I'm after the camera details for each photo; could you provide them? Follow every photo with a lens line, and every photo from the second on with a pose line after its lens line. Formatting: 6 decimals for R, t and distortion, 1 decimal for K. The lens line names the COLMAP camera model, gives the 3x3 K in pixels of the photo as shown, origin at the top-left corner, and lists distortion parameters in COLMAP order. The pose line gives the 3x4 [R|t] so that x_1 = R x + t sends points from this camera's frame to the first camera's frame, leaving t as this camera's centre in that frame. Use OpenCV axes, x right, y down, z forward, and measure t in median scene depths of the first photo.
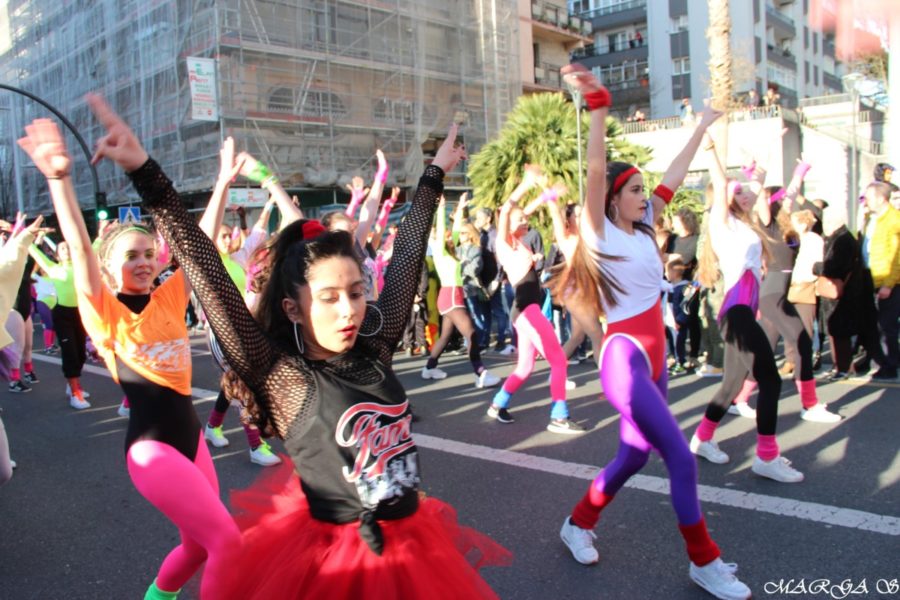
lens RADIAL K [[738.2, 0, 450.0], [0, 738.2, 300.0], [0, 0, 1]] dist [-0.187106, 0.147573]
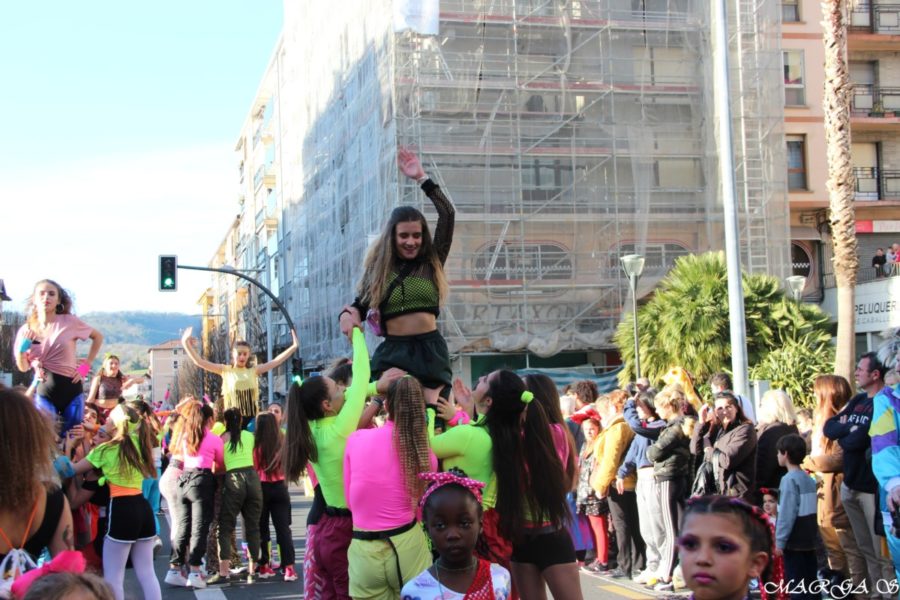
lens RADIAL K [[1180.0, 0, 450.0], [0, 1180.0, 300.0], [0, 0, 1]] dist [0.082530, 0.028238]
pose [[0.851708, -0.023700, -0.523481, 0.555322], [-0.052266, 0.990153, -0.129865, -0.012606], [0.521404, 0.137967, 0.842082, -0.362951]]
